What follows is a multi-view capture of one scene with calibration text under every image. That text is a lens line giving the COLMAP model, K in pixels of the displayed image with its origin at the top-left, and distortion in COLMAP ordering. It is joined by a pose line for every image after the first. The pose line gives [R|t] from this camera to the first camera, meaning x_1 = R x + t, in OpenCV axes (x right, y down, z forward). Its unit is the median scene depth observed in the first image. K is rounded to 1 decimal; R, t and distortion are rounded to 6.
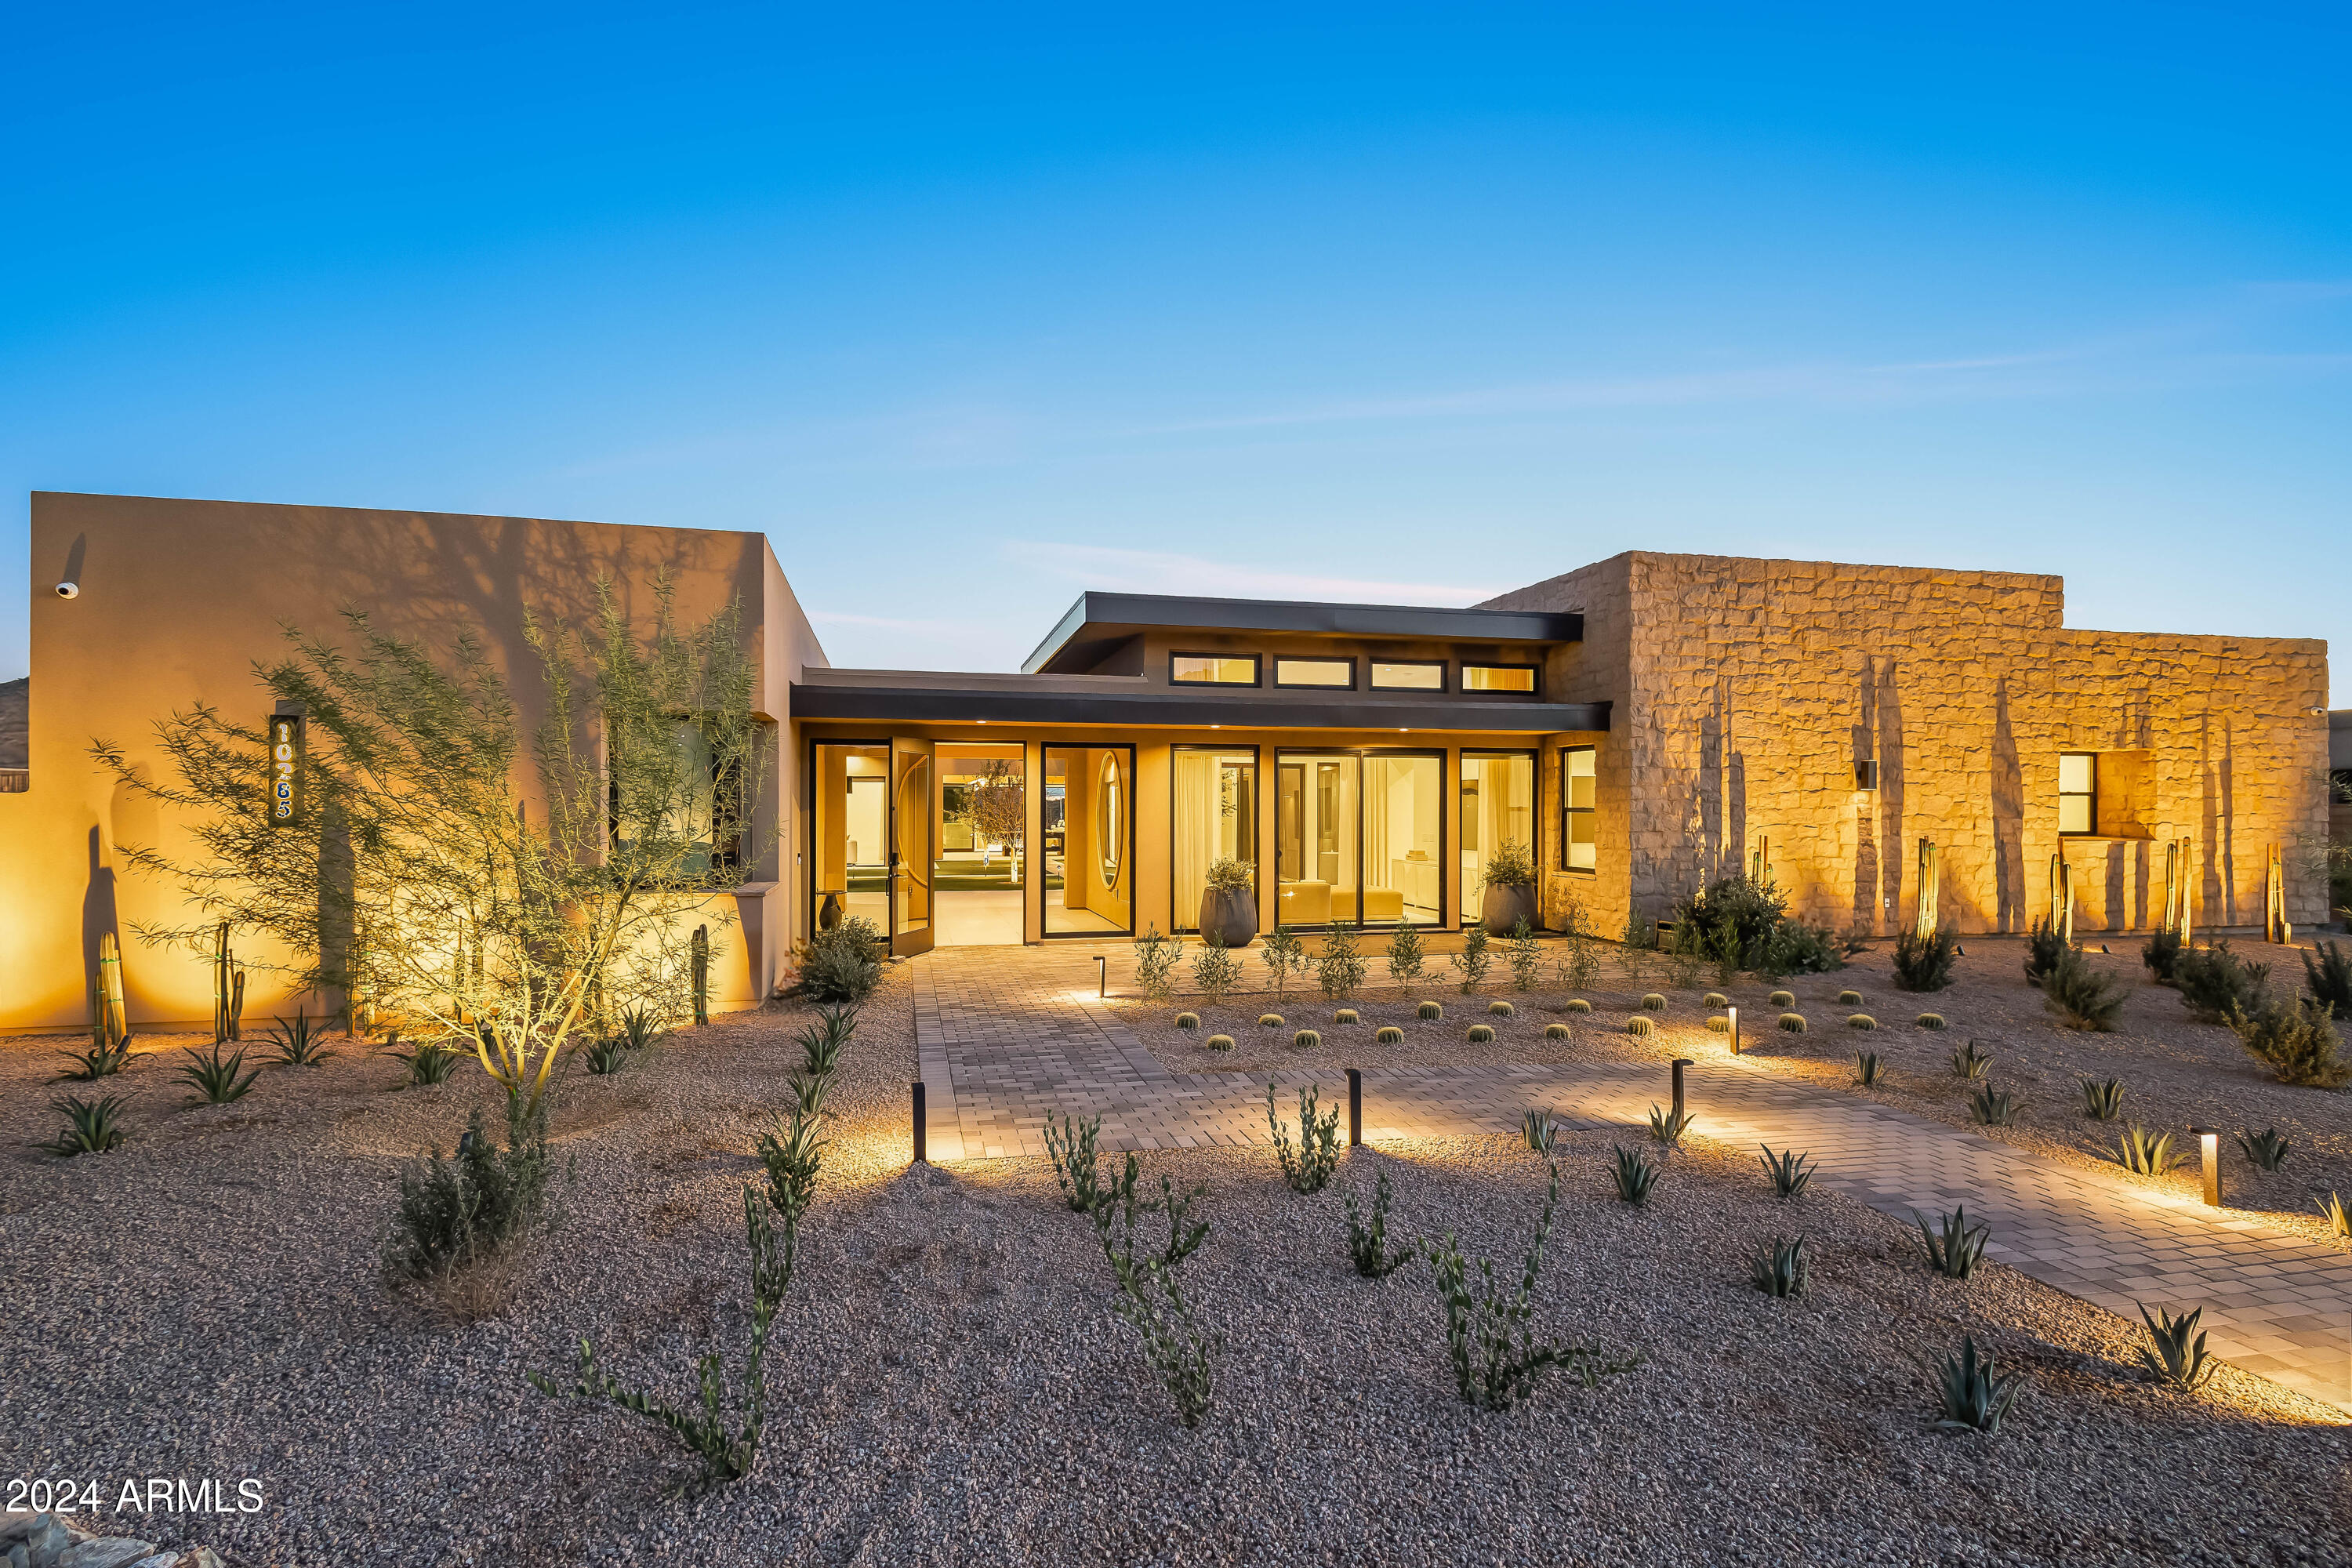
lens RADIAL K [[1058.9, 0, 1163.4], [0, 1058.9, 798.2], [0, 0, 1]] dist [0.009554, -0.000480]
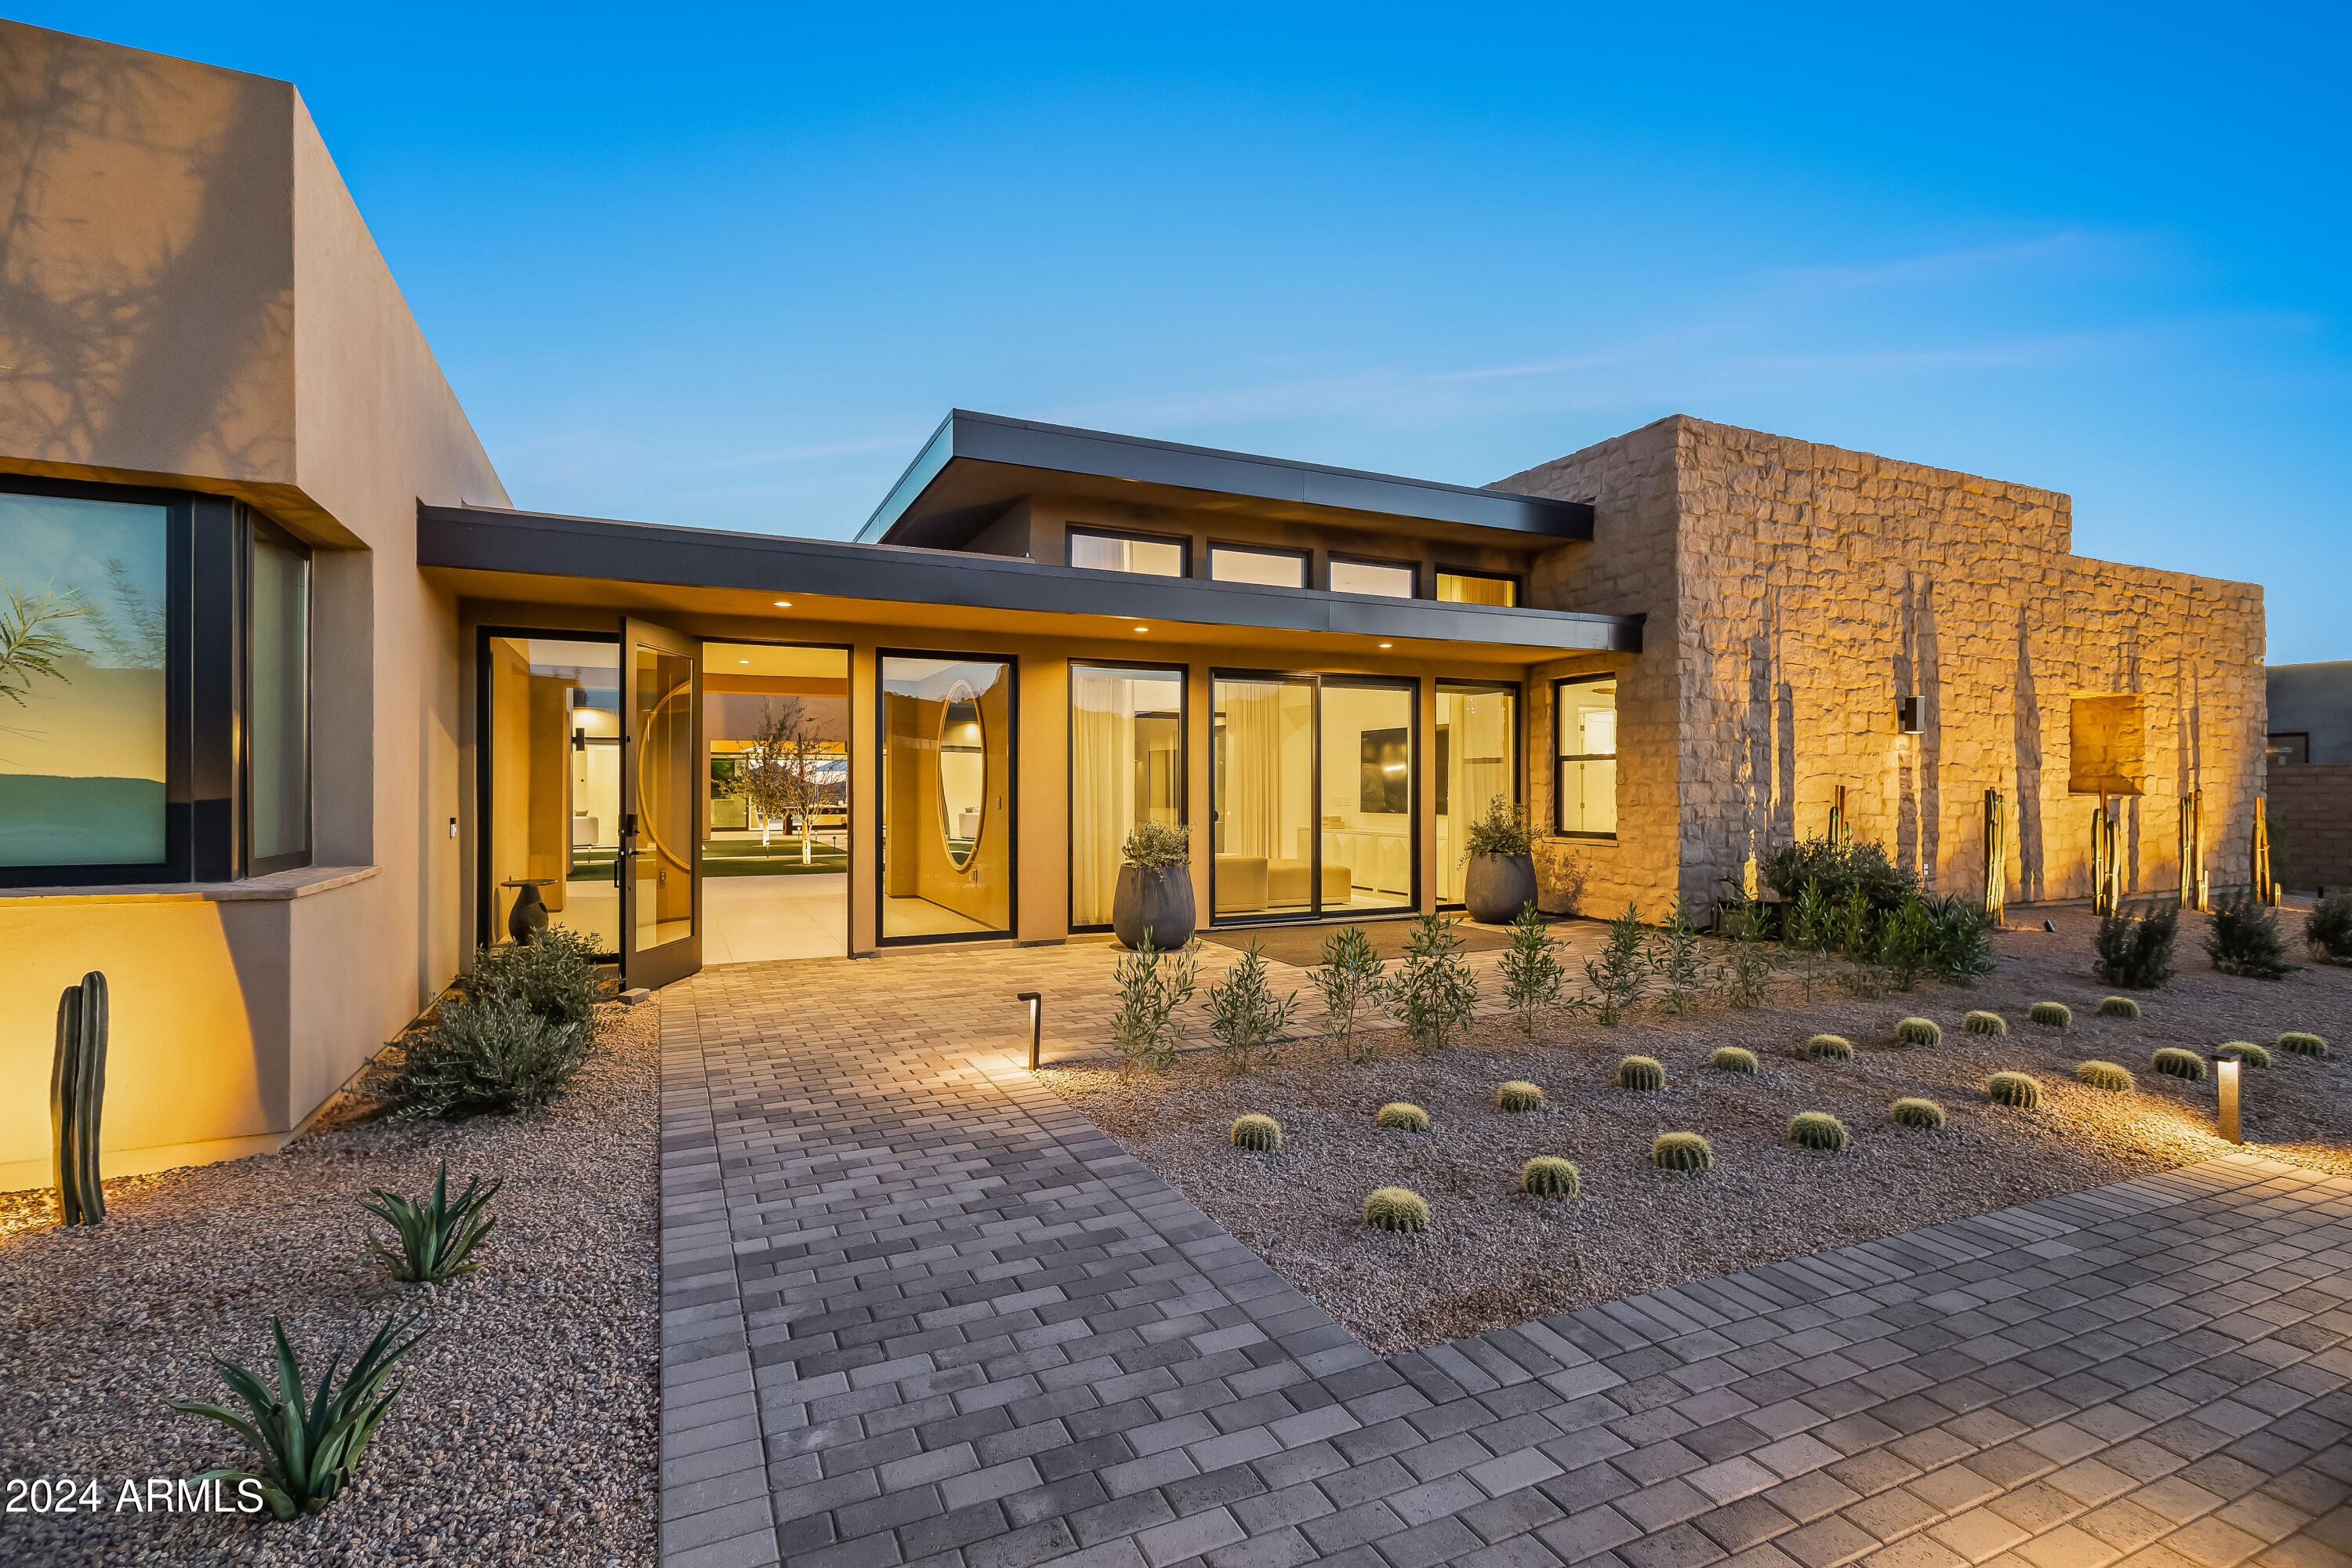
lens RADIAL K [[1059.3, 0, 1169.9], [0, 1059.3, 776.5], [0, 0, 1]] dist [0.005609, -0.000030]
pose [[0.979136, -0.000062, 0.203206, -0.067466], [0.000240, 1.000000, -0.000853, 0.026255], [-0.203206, 0.000884, 0.979136, 0.305801]]
